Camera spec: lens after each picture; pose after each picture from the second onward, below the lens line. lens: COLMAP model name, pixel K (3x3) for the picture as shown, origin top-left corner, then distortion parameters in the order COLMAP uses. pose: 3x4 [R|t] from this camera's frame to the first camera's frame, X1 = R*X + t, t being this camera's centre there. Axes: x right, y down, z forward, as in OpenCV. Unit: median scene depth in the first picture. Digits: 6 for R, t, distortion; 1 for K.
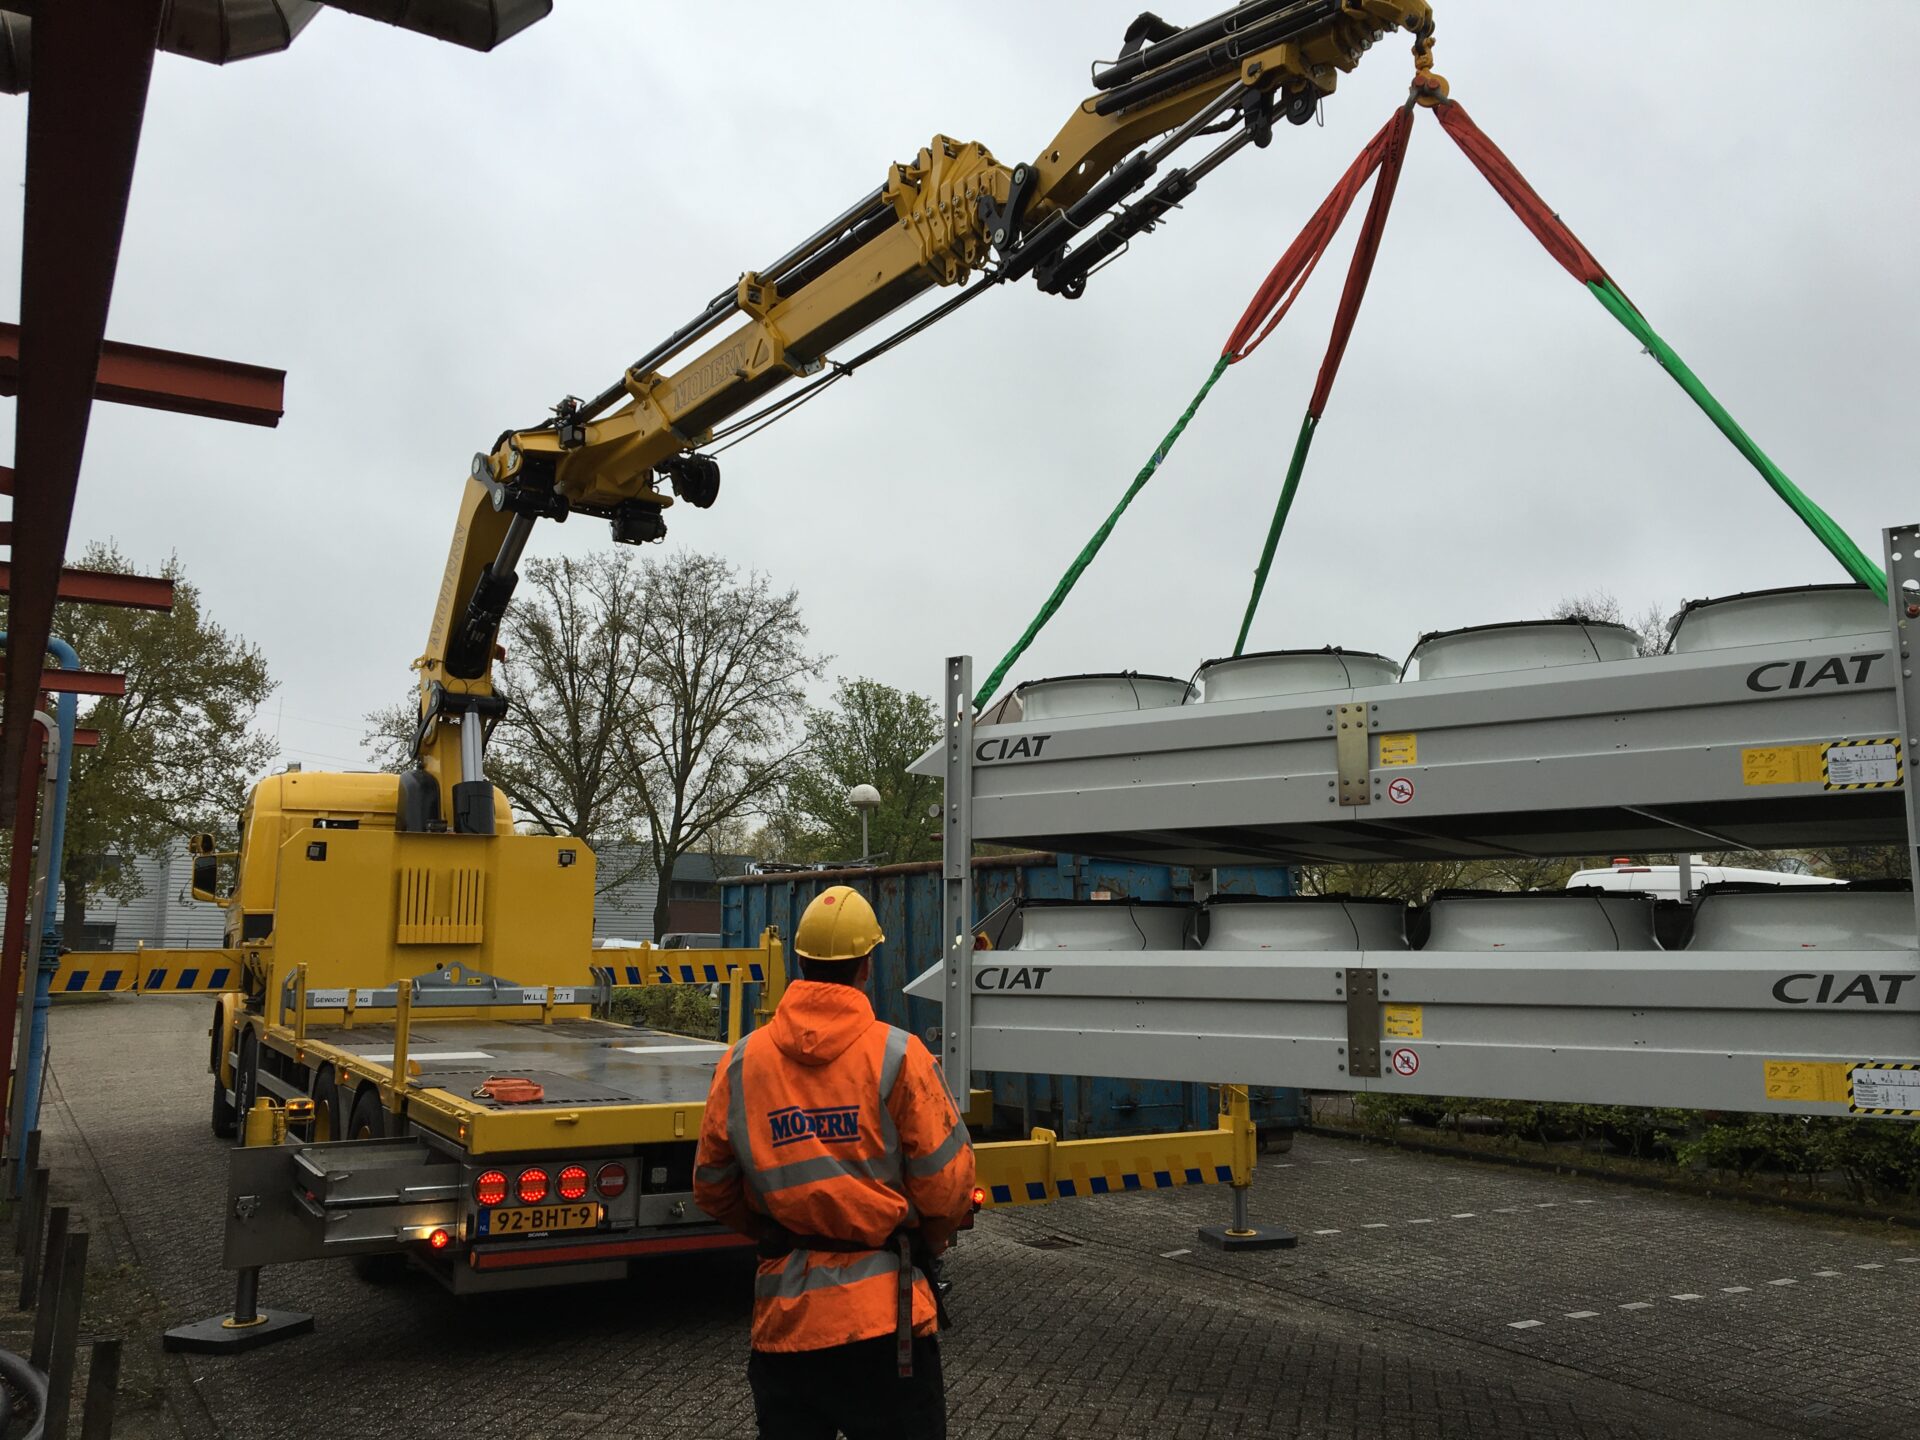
lens RADIAL K [[1587.8, 0, 960.0], [0, 1587.8, 720.0], [0, 0, 1]] dist [0.107212, -0.170932]
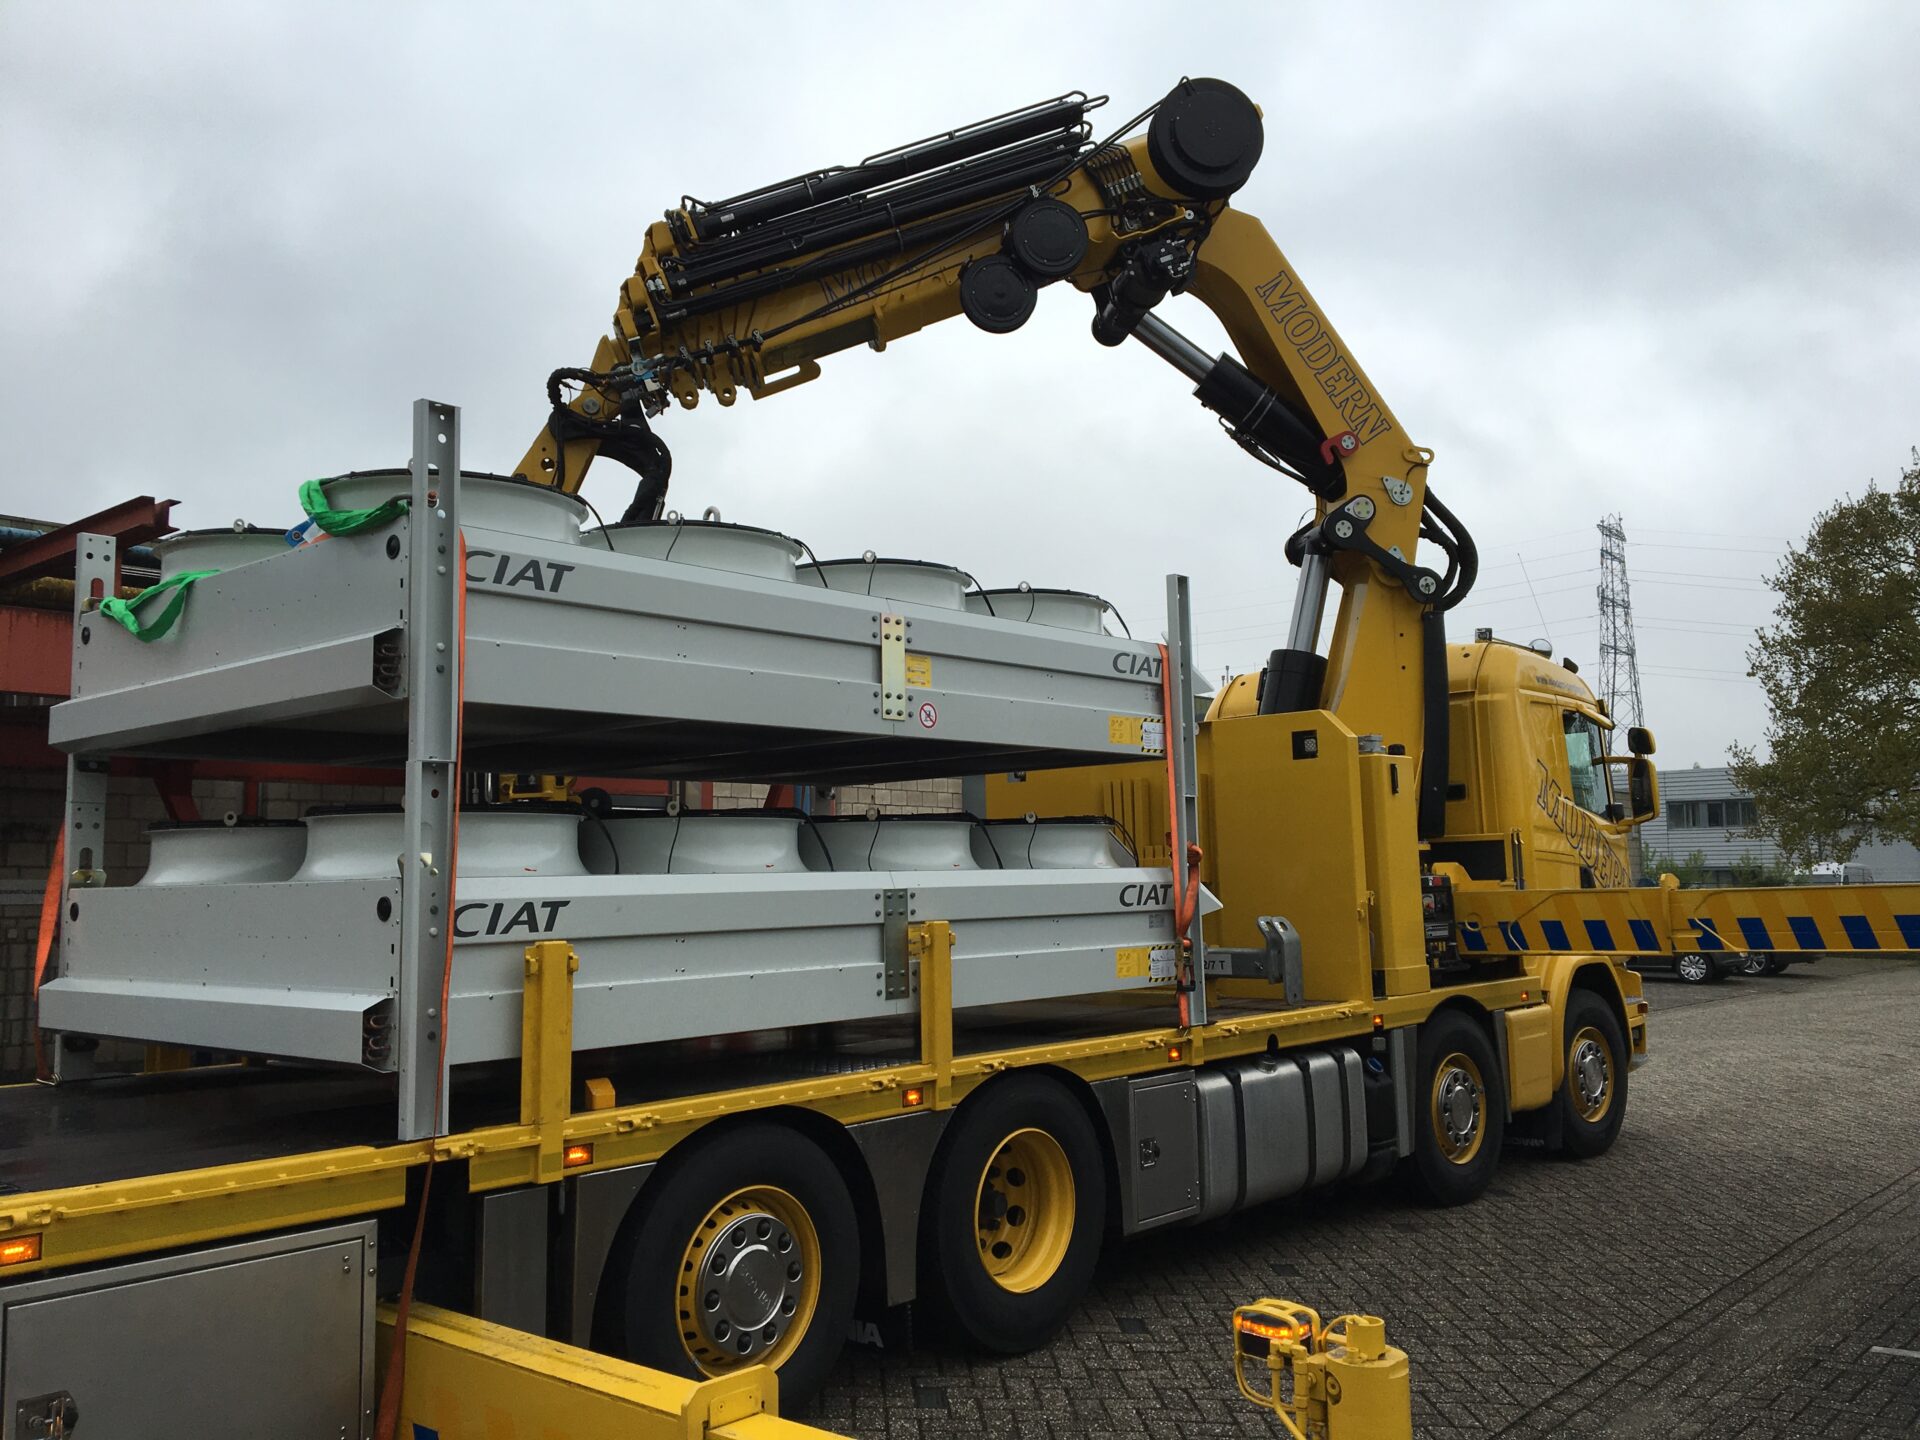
lens RADIAL K [[1587.8, 0, 960.0], [0, 1587.8, 720.0], [0, 0, 1]] dist [0.107212, -0.170932]
pose [[0.095036, 0.100082, 0.990430, -0.689276], [-0.124843, 0.988277, -0.087885, 0.130672], [-0.987615, -0.115296, 0.106416, 0.848869]]
